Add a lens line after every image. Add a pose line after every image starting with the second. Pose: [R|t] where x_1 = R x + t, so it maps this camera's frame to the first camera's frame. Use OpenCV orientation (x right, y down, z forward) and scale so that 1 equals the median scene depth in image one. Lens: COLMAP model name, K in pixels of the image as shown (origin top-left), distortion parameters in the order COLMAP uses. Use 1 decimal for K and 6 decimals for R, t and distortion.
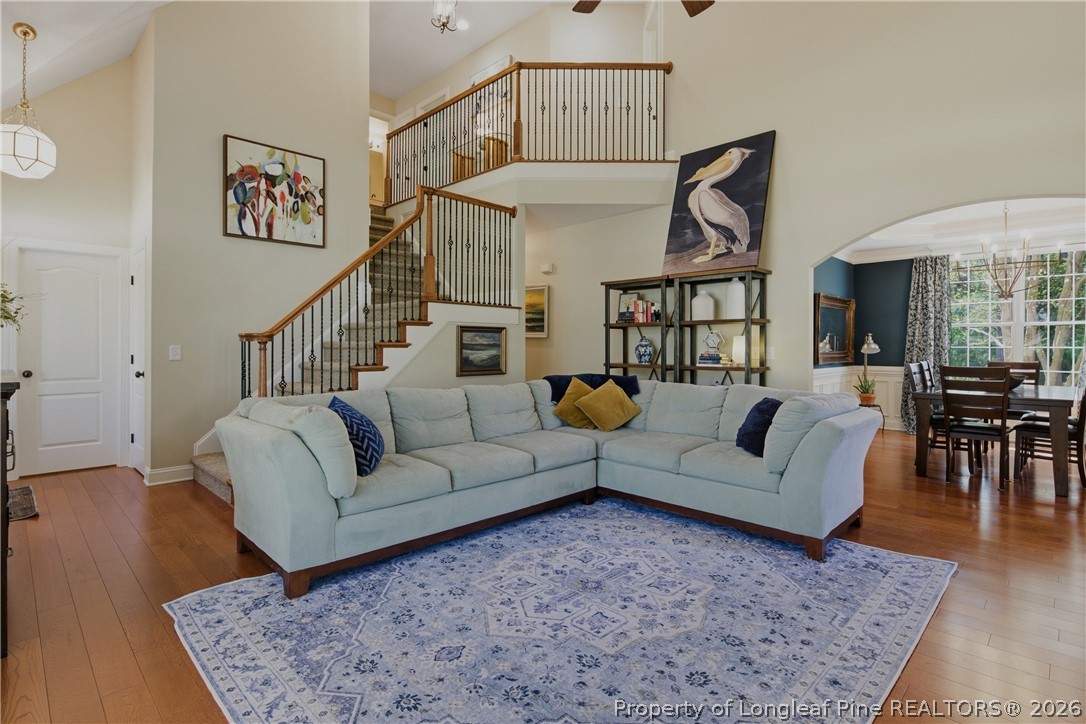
lens RADIAL K [[530.4, 0, 543.9], [0, 530.4, 353.9], [0, 0, 1]] dist [-0.000815, -0.000555]
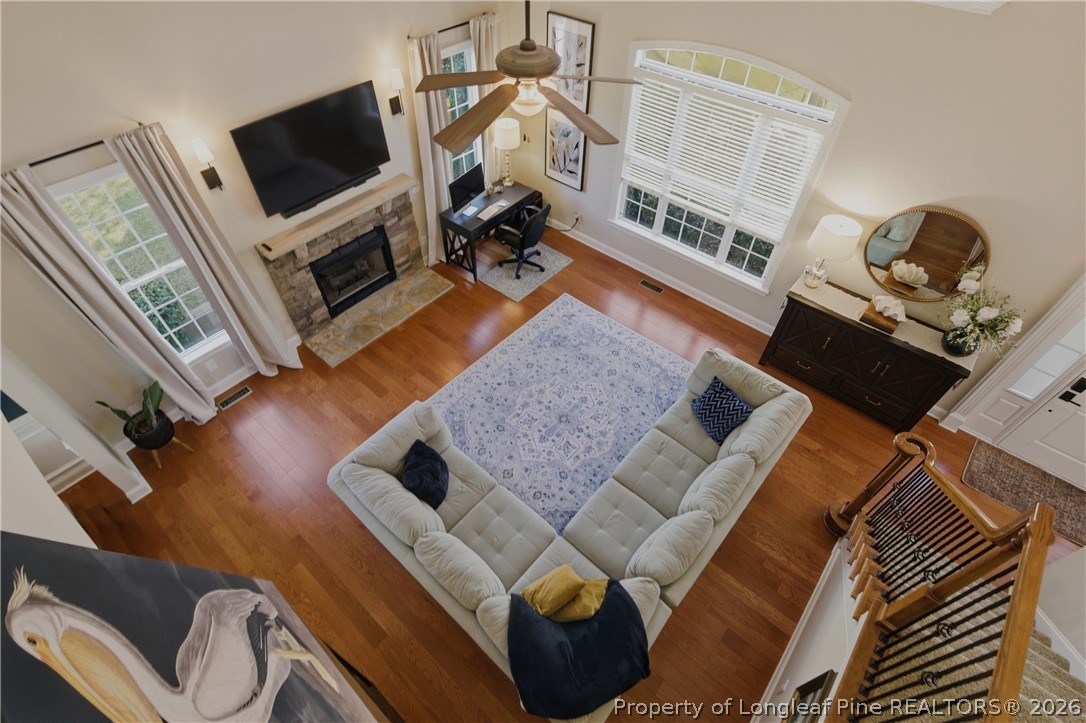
lens RADIAL K [[530.4, 0, 543.9], [0, 530.4, 361.6], [0, 0, 1]] dist [-0.000815, -0.000555]
pose [[-0.997137, 0.049772, -0.056929, 0.263159], [-0.010499, 0.654426, 0.756053, -1.233053], [0.074886, 0.754486, -0.652029, 2.084580]]
